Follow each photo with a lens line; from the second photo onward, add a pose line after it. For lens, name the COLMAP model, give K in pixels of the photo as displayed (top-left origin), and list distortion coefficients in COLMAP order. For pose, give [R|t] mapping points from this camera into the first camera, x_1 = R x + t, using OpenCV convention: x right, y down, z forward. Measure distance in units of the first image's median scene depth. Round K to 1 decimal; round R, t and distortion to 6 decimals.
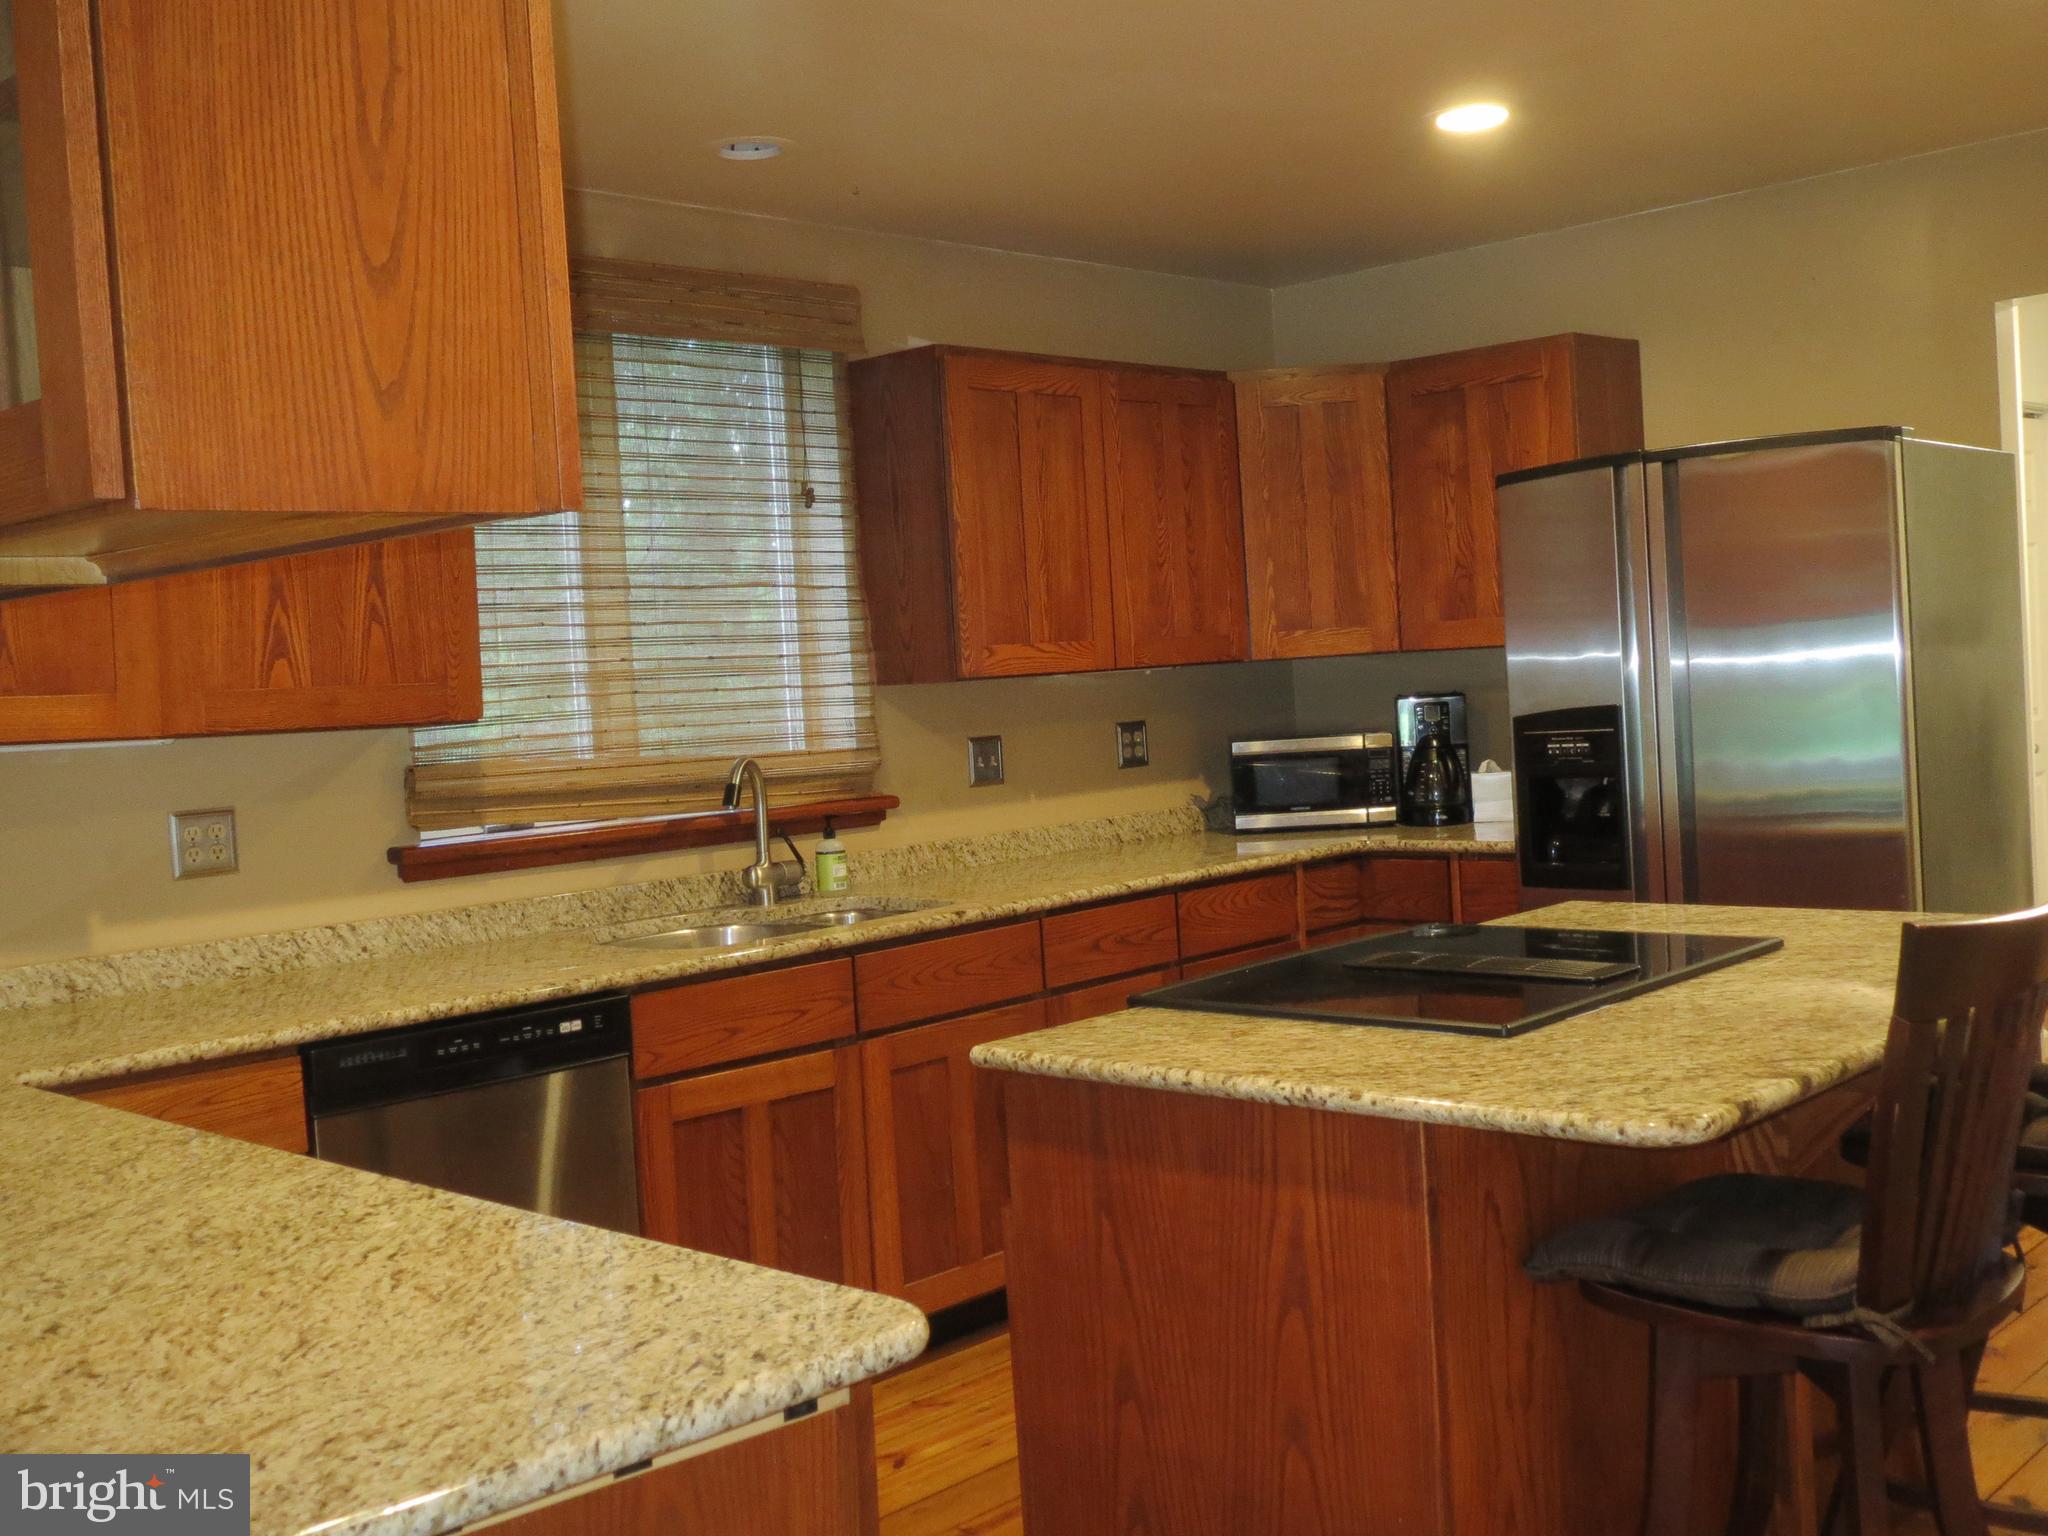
lens RADIAL K [[2034.5, 0, 1026.6], [0, 2034.5, 767.5], [0, 0, 1]] dist [-0.003485, 0.000000]
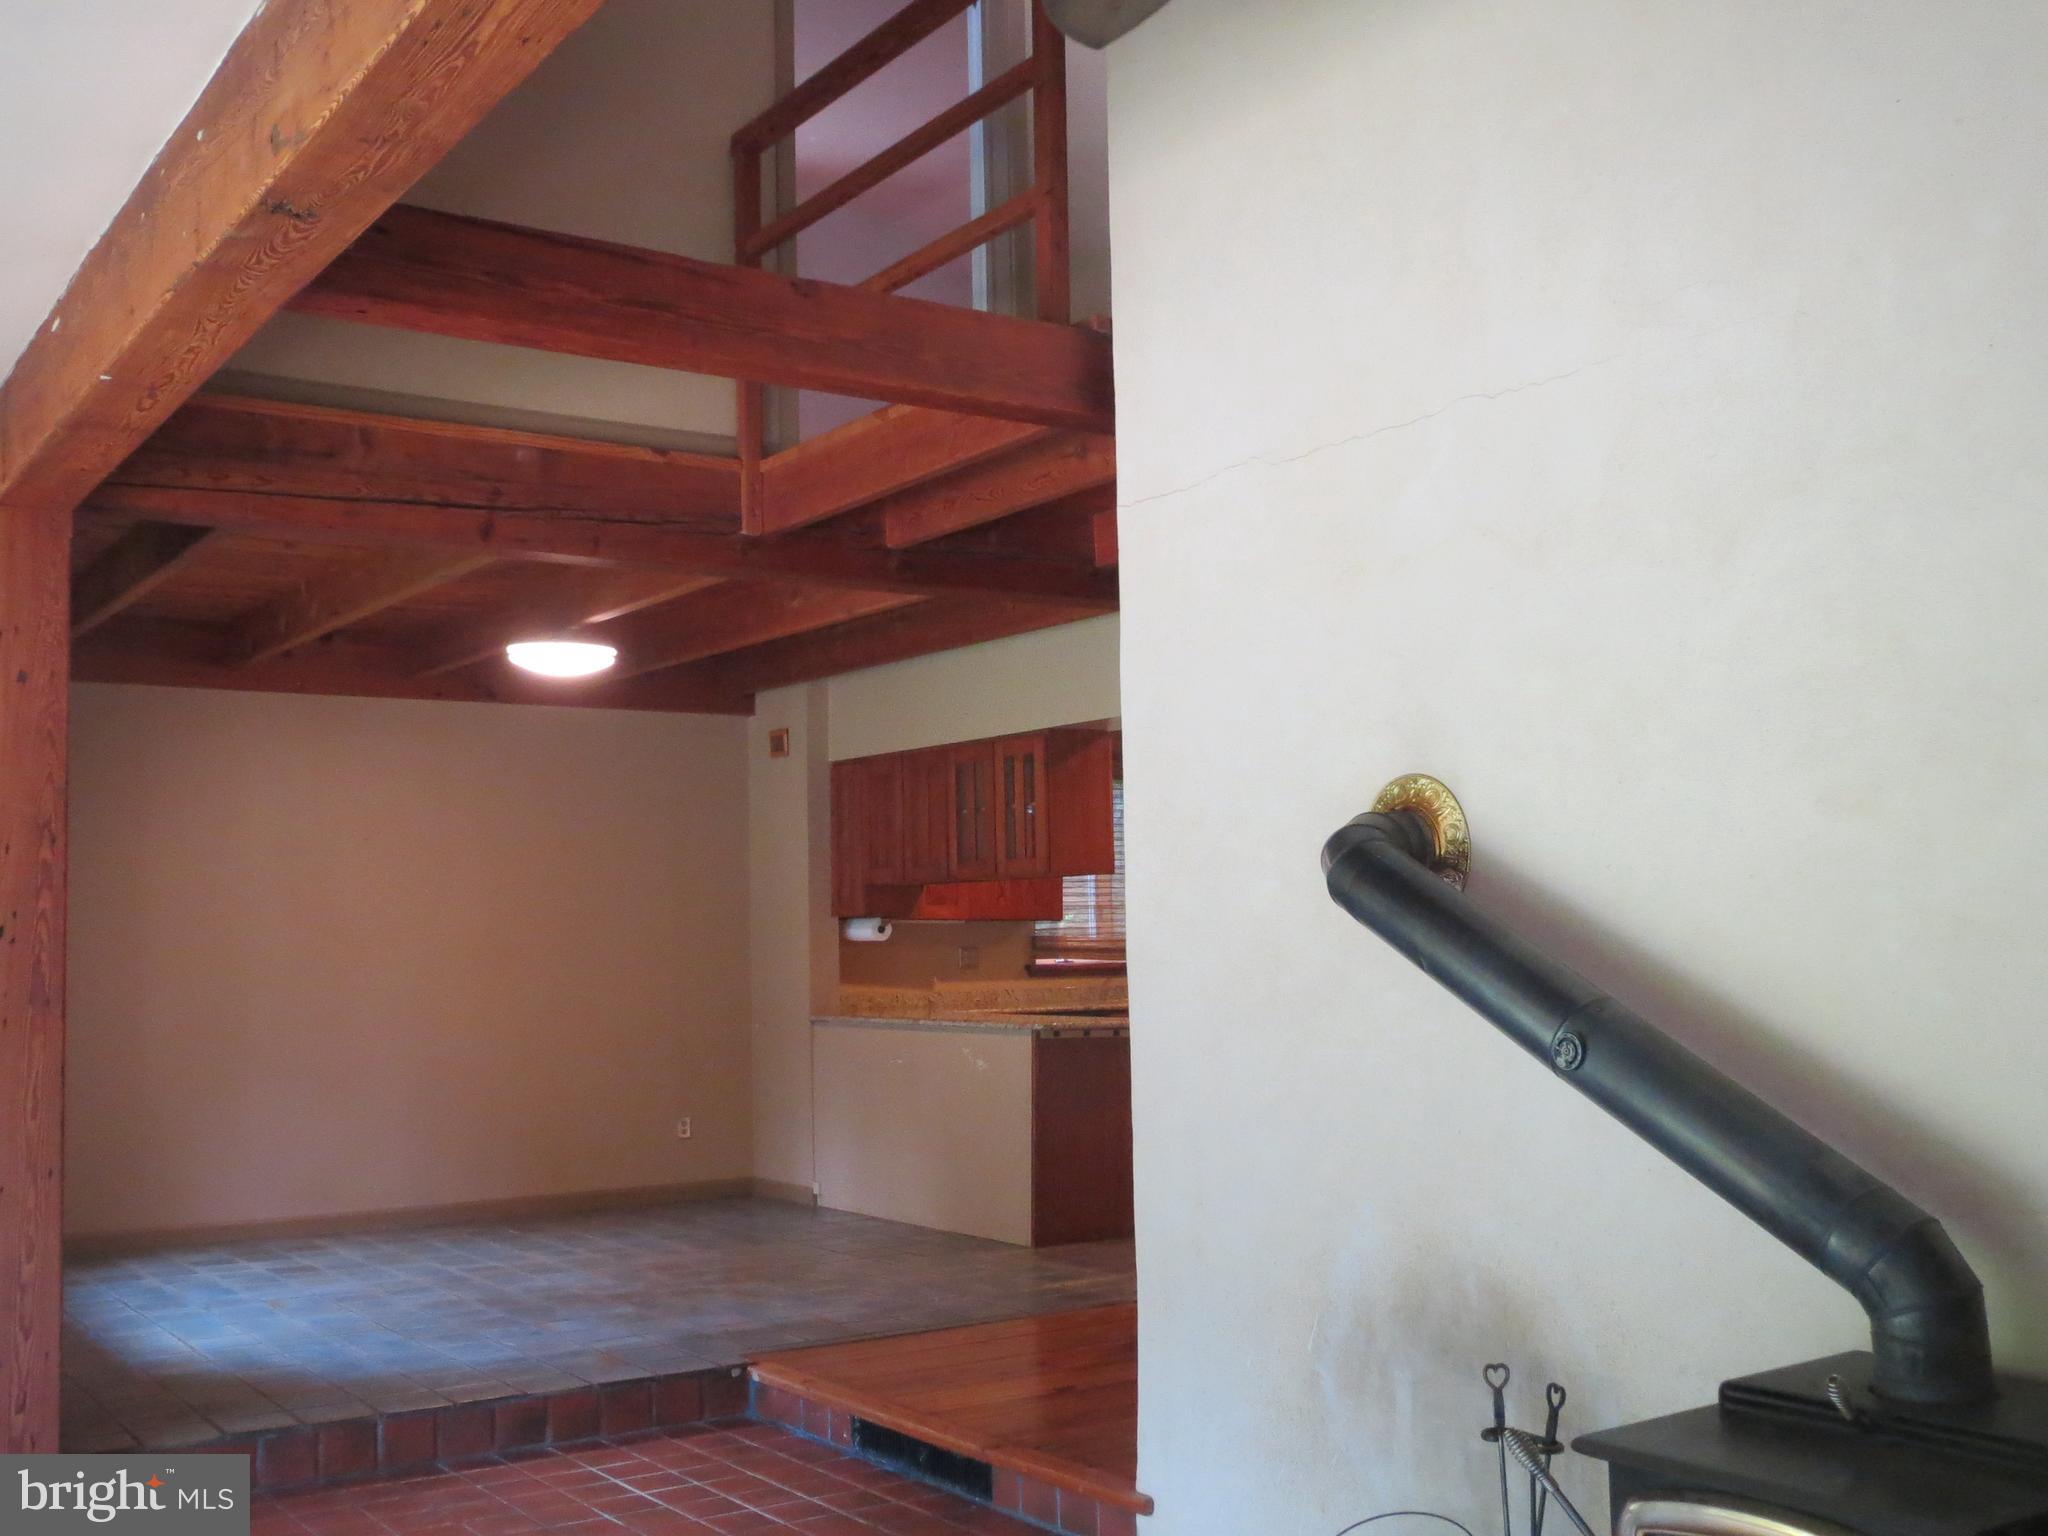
lens RADIAL K [[2034.5, 0, 1021.9], [0, 2034.5, 769.2], [0, 0, 1]] dist [-0.003485, 0.000000]
pose [[0.984626, 0.040559, -0.169900, 0.140295], [-0.059195, 0.992592, -0.106099, 0.066571], [0.164338, 0.114525, 0.979733, -1.689101]]
